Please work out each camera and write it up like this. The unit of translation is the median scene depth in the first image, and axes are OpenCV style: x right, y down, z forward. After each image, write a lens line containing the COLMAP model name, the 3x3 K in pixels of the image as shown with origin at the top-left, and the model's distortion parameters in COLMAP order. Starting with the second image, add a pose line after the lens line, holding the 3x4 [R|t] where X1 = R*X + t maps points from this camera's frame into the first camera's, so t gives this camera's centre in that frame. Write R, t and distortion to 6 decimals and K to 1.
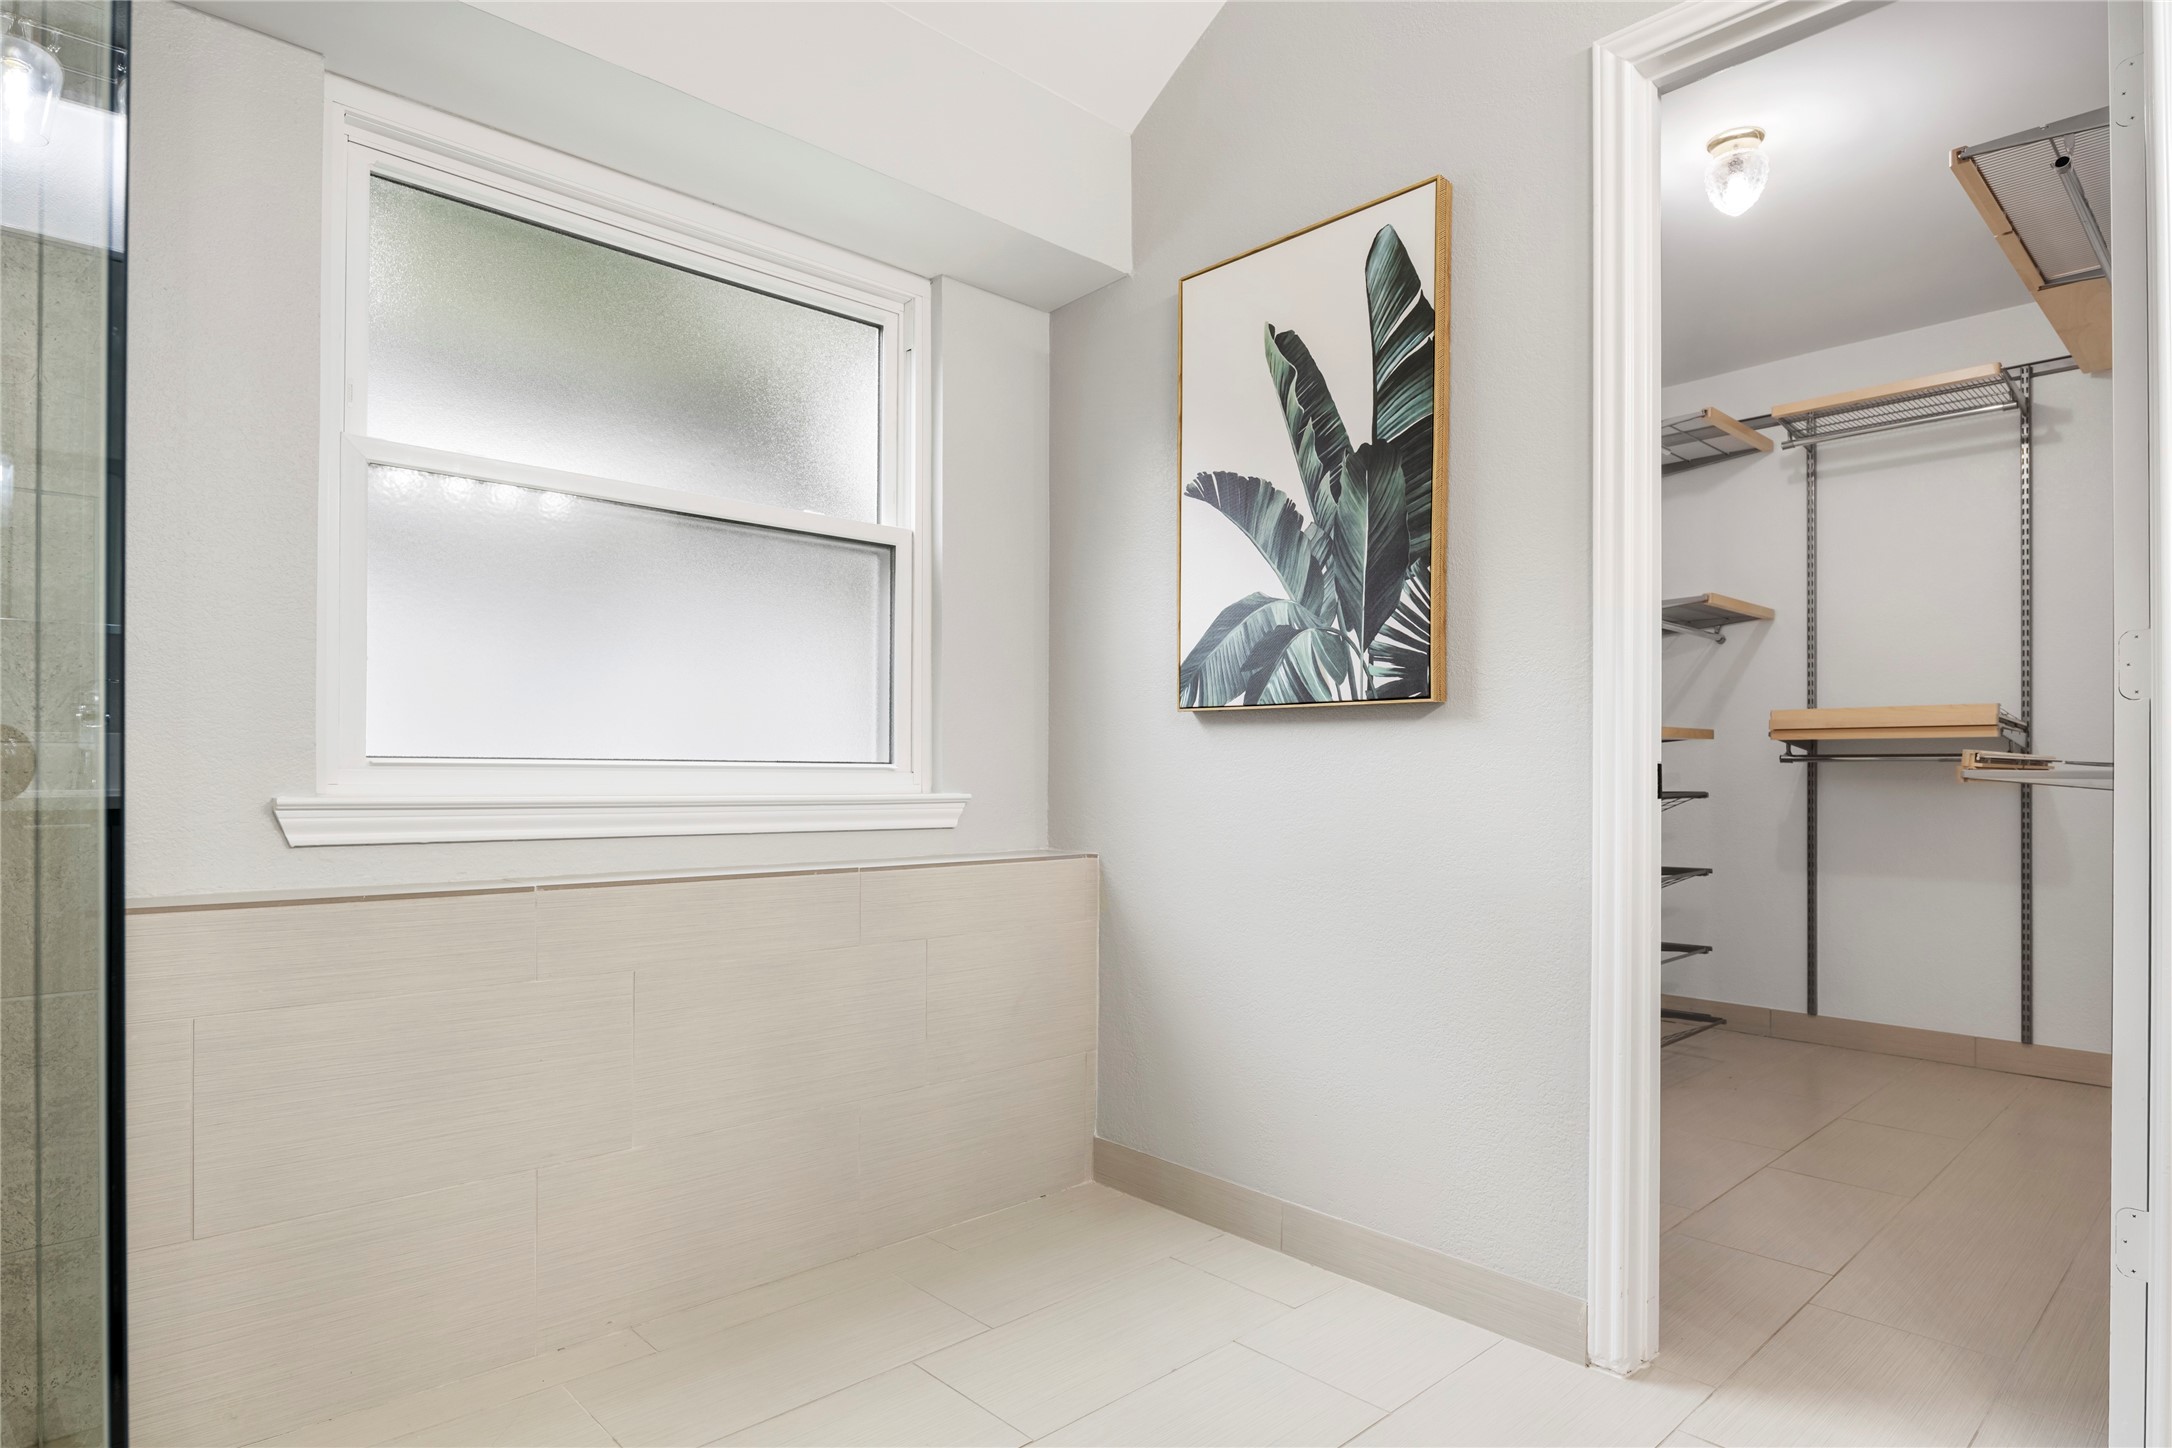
lens RADIAL K [[1185.3, 0, 1081.8], [0, 1185.3, 756.3], [0, 0, 1]] dist [0.001121, -0.006760]
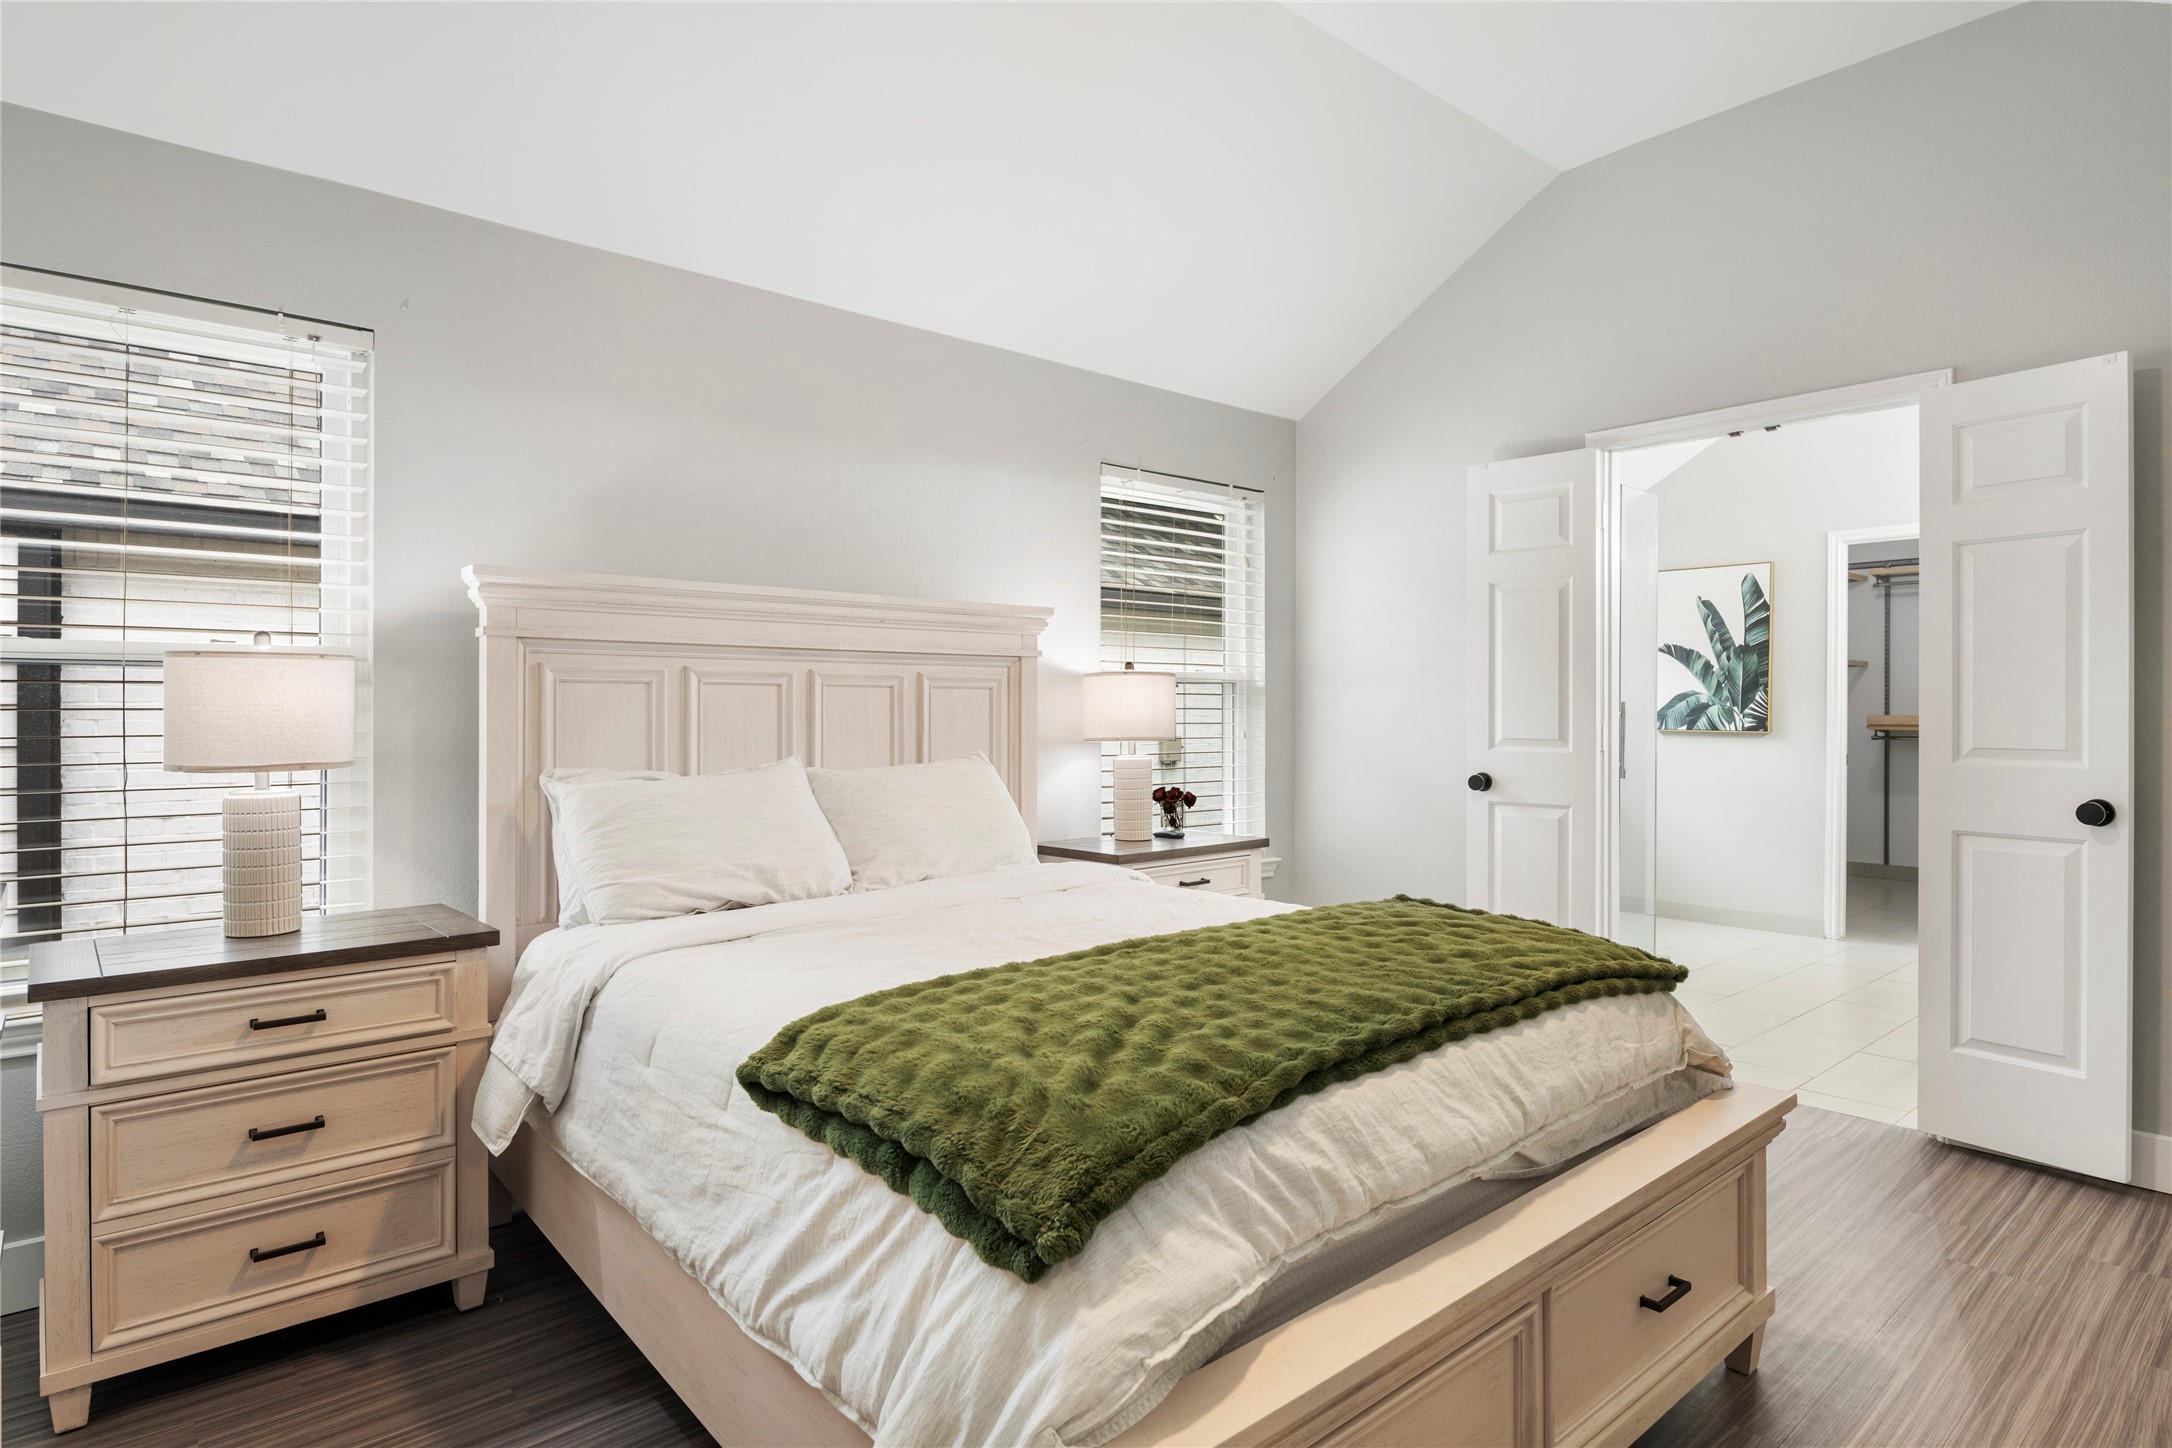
lens RADIAL K [[1185.3, 0, 1075.9], [0, 1185.3, 709.5], [0, 0, 1]] dist [0.001121, -0.006760]
pose [[0.999396, -0.003303, -0.034600, -1.276077], [0.003718, 0.999922, 0.011927, -0.137148], [0.034558, -0.012049, 0.999330, -1.952889]]
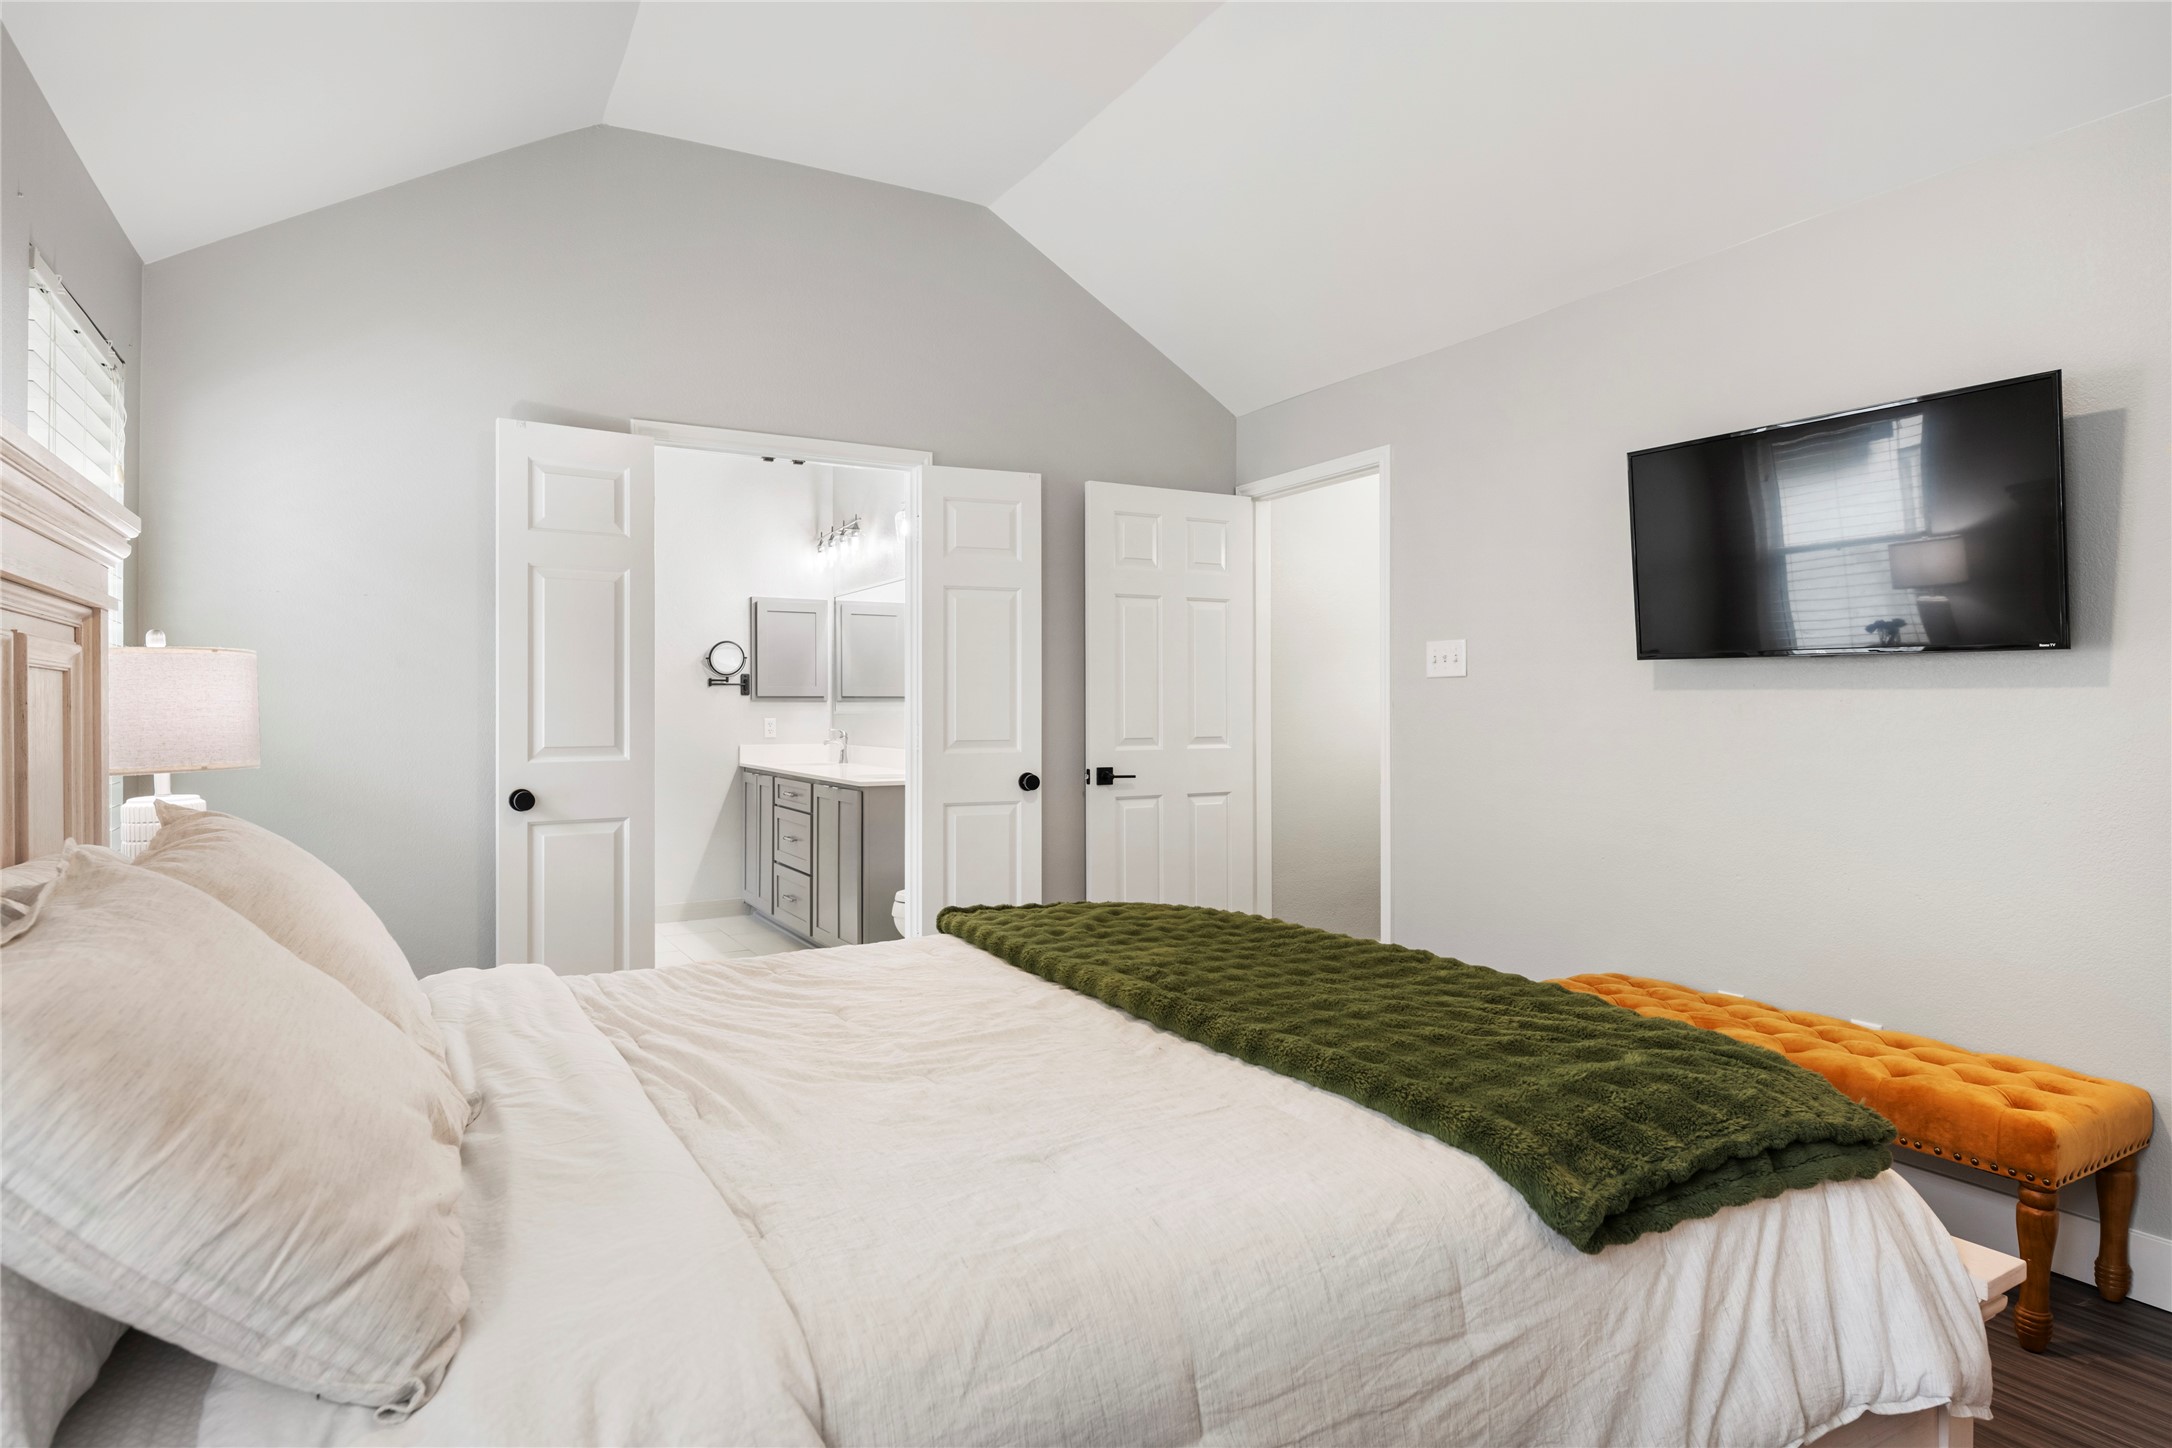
lens RADIAL K [[1185.3, 0, 1081.7], [0, 1185.3, 718.7], [0, 0, 1]] dist [0.001121, -0.006760]
pose [[0.227701, -0.010019, 0.973680, -2.055809], [-0.007588, 0.999898, 0.012063, -0.130201], [-0.973702, -0.010135, 0.227602, -1.140572]]
